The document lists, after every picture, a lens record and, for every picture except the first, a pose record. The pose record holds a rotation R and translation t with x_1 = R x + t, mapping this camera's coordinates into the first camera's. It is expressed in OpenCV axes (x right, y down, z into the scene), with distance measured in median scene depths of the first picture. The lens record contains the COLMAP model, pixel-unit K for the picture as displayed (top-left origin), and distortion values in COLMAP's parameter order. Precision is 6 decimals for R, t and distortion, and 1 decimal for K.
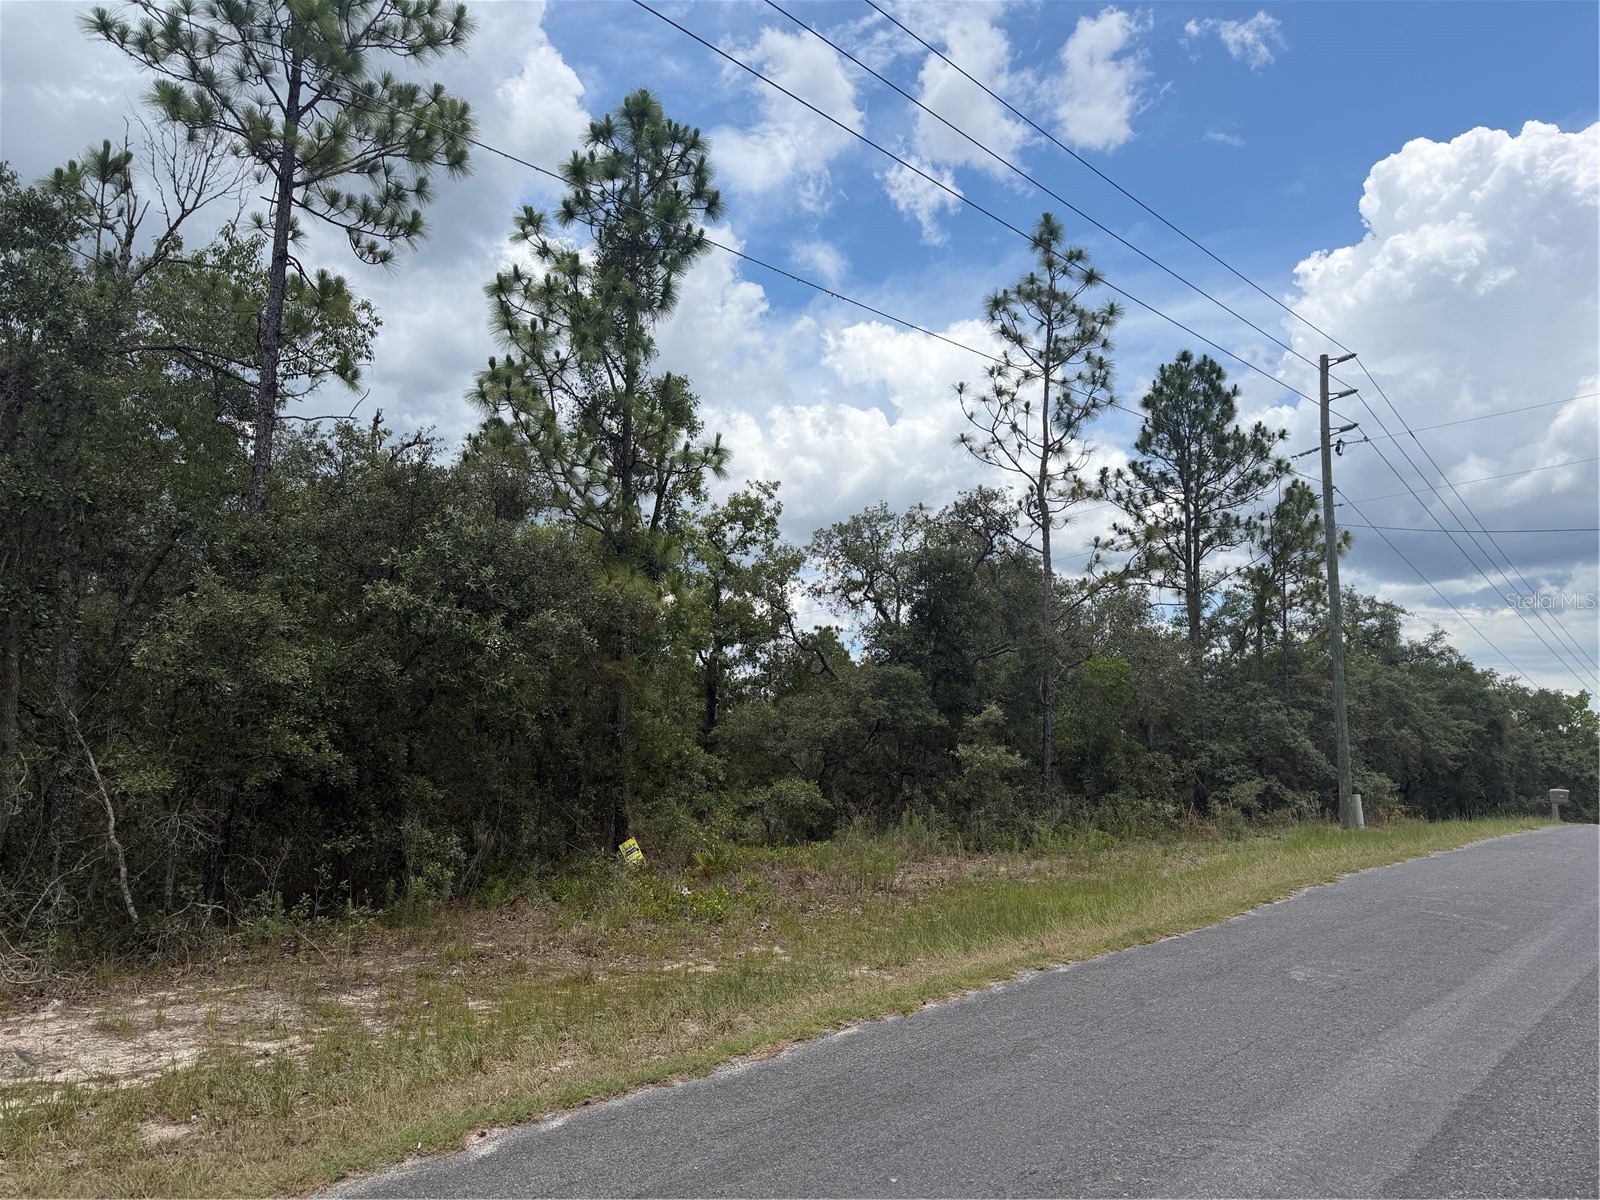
lens RADIAL K [[1129.9, 0, 803.9], [0, 1129.9, 604.0], [0, 0, 1]] dist [0.057819, -0.067427]
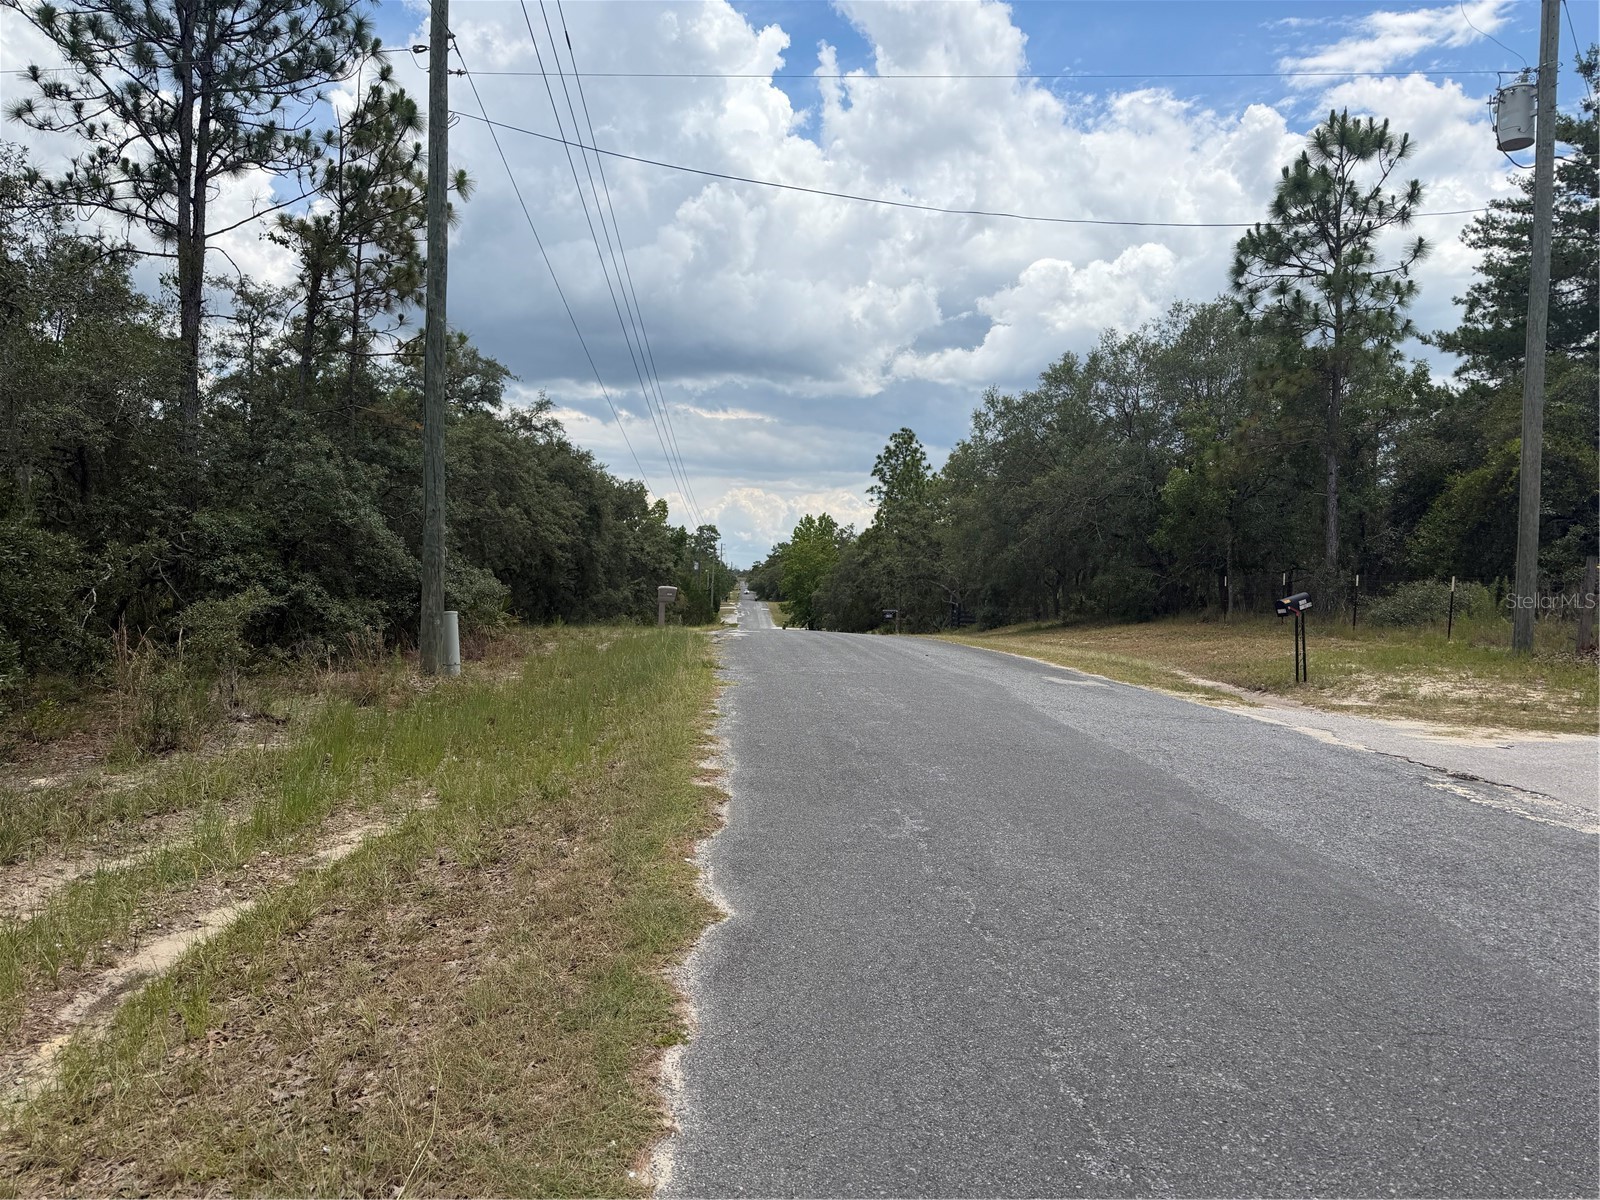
lens RADIAL K [[1129.9, 0, 809.3], [0, 1129.9, 604.8], [0, 0, 1]] dist [0.057819, -0.067427]
pose [[0.721769, -0.010648, 0.692052, 0.177952], [-0.120867, 0.982579, 0.141175, 0.050465], [-0.681499, -0.185542, 0.707908, 0.383809]]
